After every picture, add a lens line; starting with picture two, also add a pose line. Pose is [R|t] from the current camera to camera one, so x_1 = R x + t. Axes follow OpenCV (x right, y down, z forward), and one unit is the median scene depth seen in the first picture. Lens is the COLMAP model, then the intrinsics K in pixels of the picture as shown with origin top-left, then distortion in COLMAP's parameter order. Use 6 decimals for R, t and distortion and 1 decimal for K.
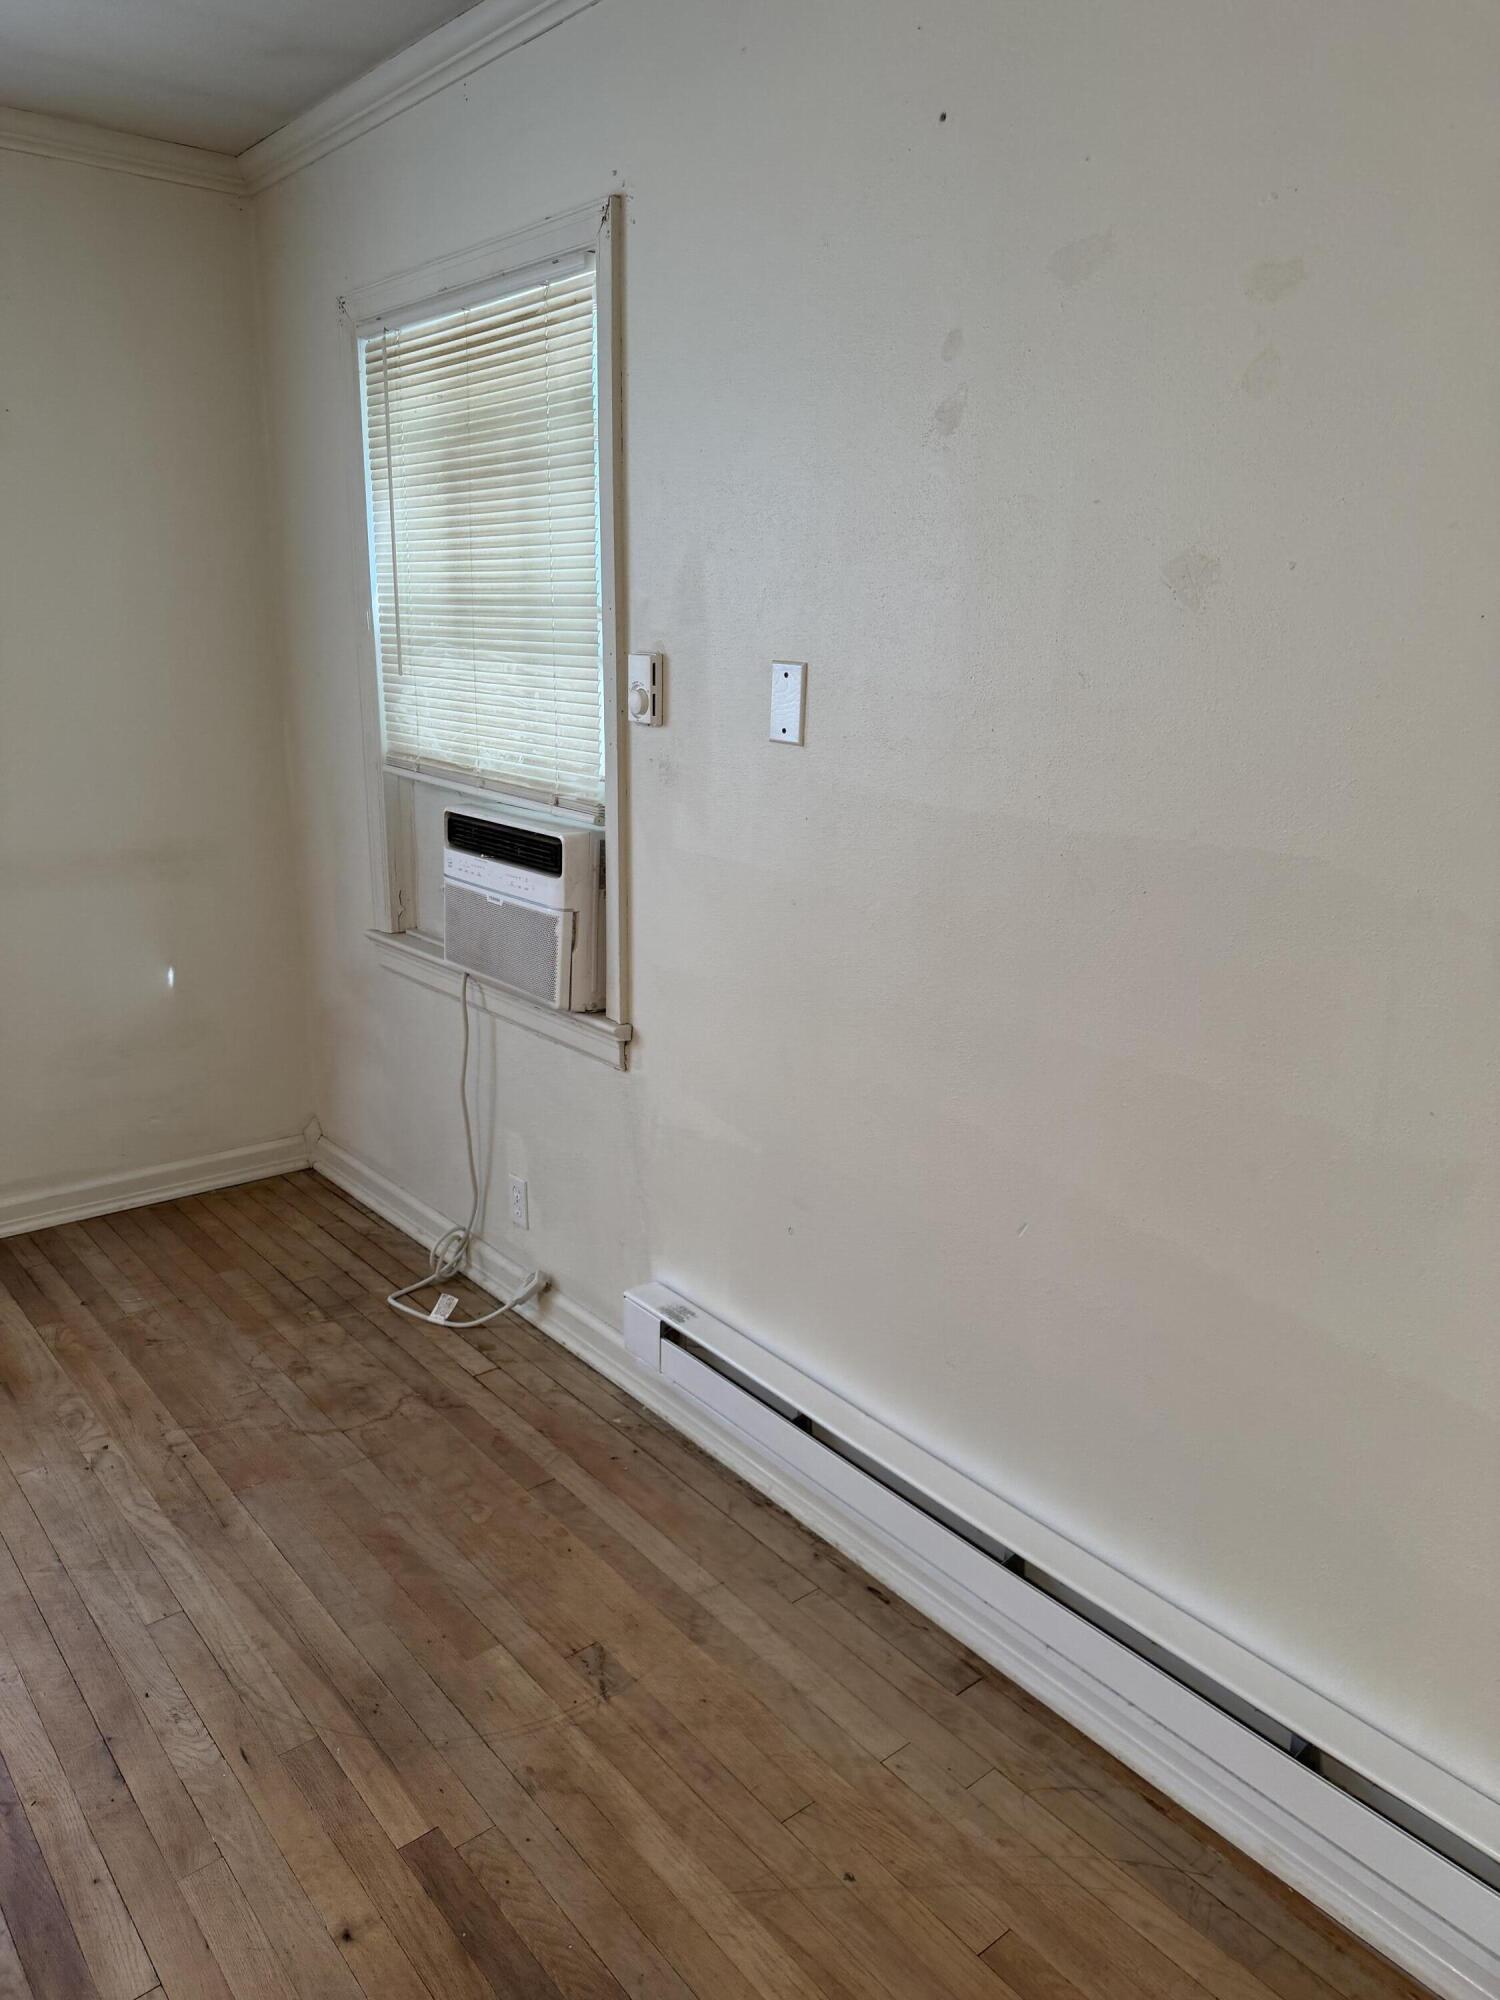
lens RADIAL K [[1412.7, 0, 753.8], [0, 1412.7, 994.8], [0, 0, 1]] dist [0.034139, -0.035604]
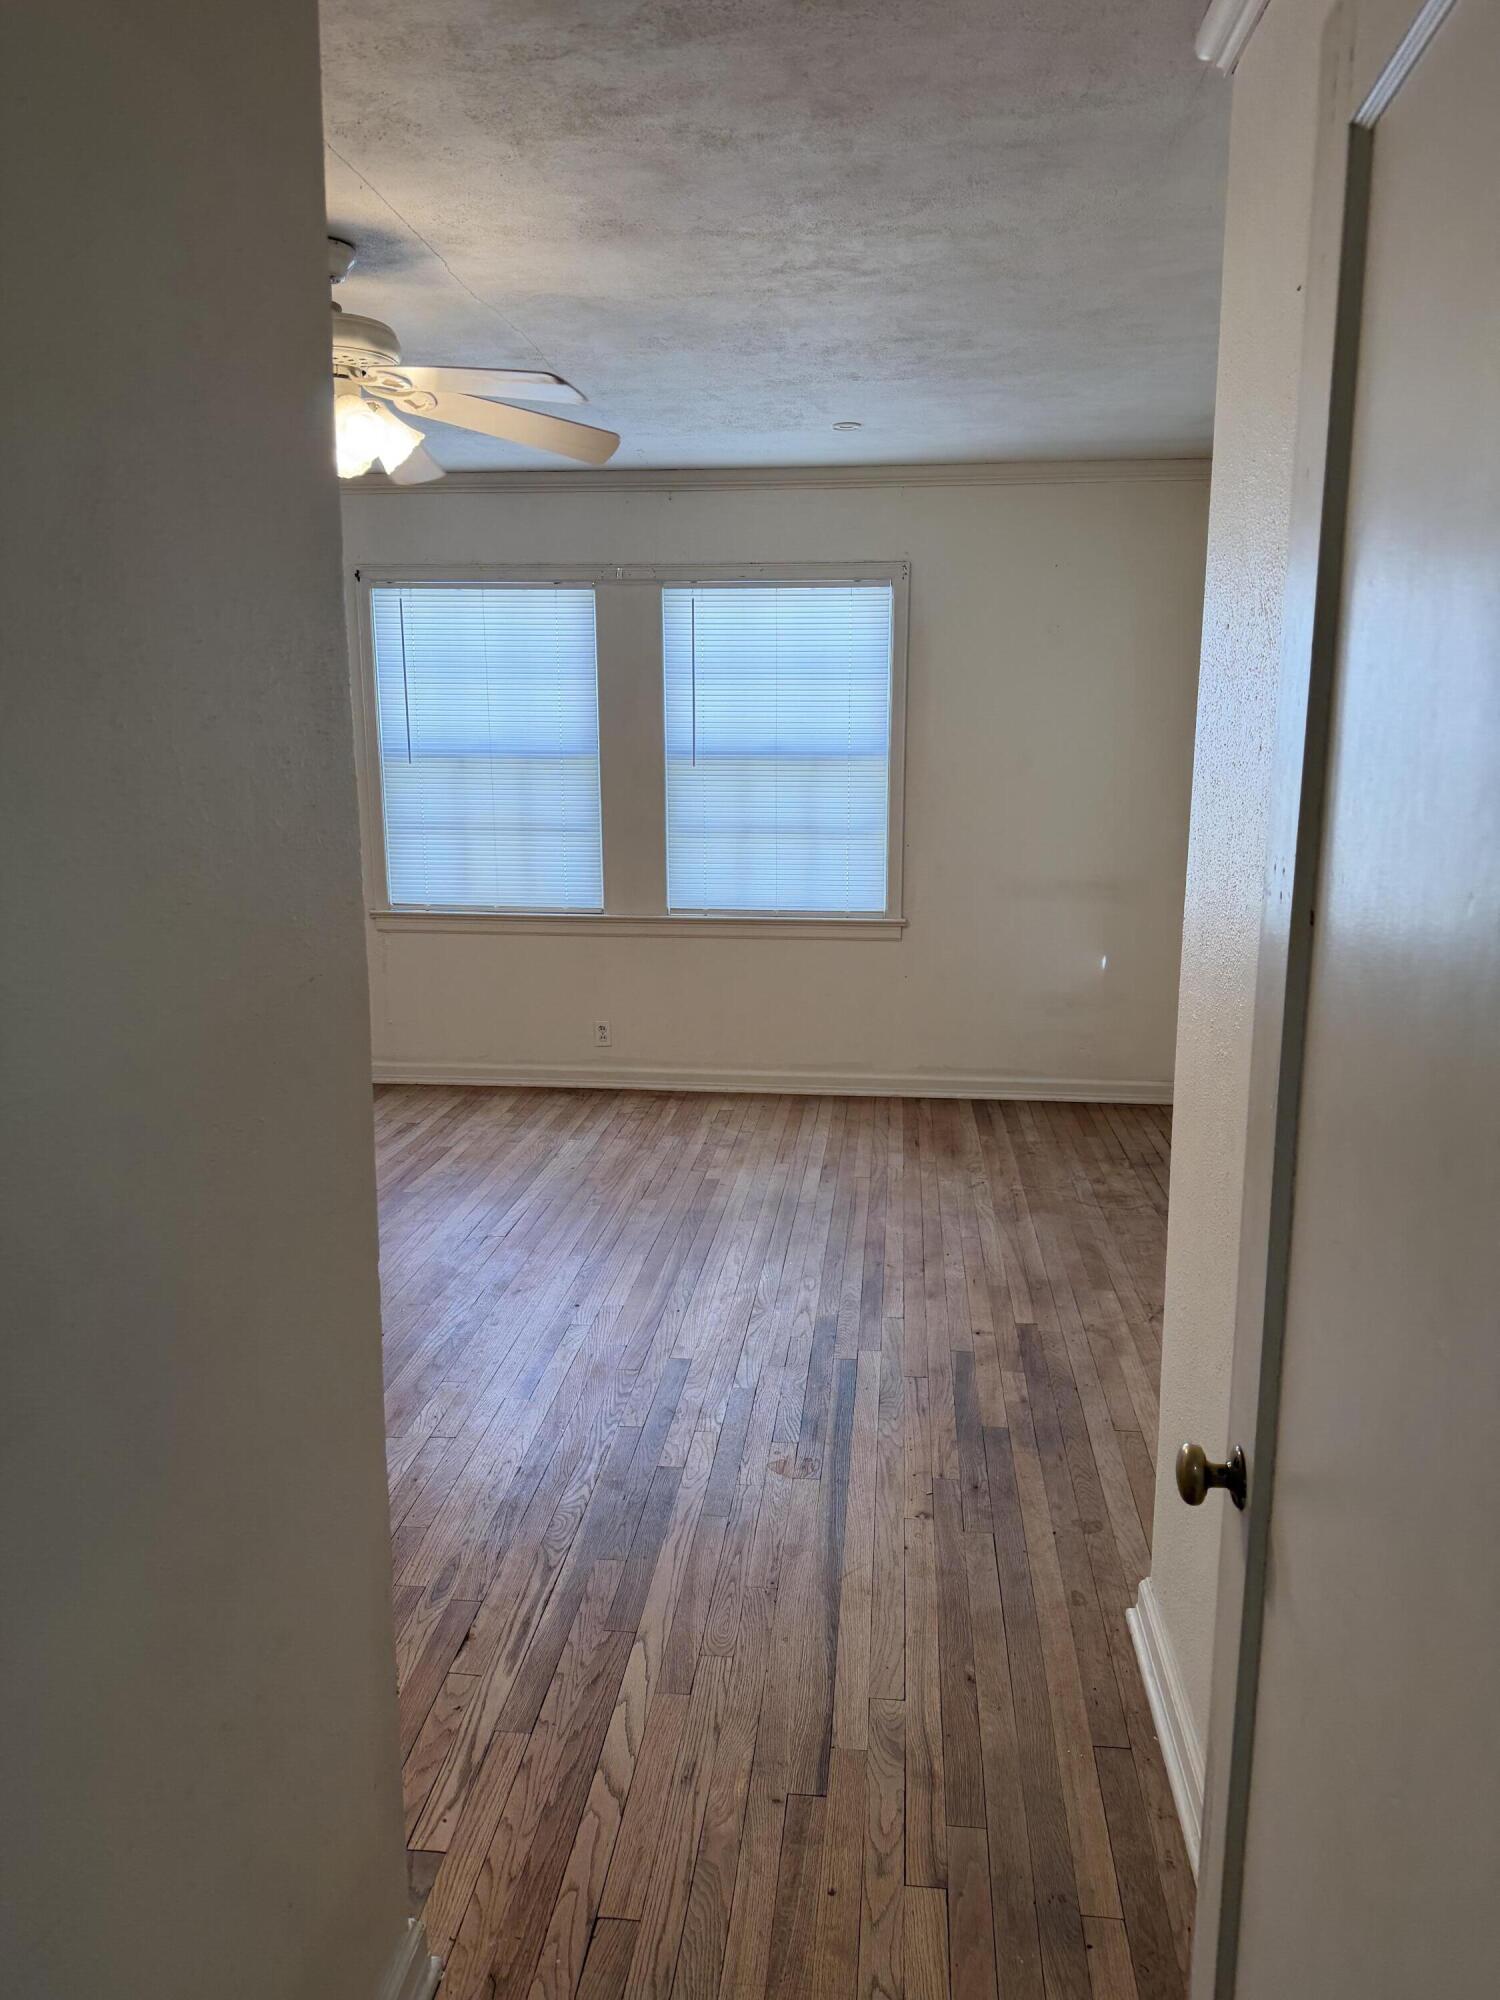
lens RADIAL K [[1412.7, 0, 752.6], [0, 1412.7, 1002.6], [0, 0, 1]] dist [0.034139, -0.035604]
pose [[0.695539, 0.108735, -0.710213, 0.620050], [-0.162015, 0.986759, -0.007593, 0.150385], [0.699983, 0.120346, 0.703946, -0.536309]]
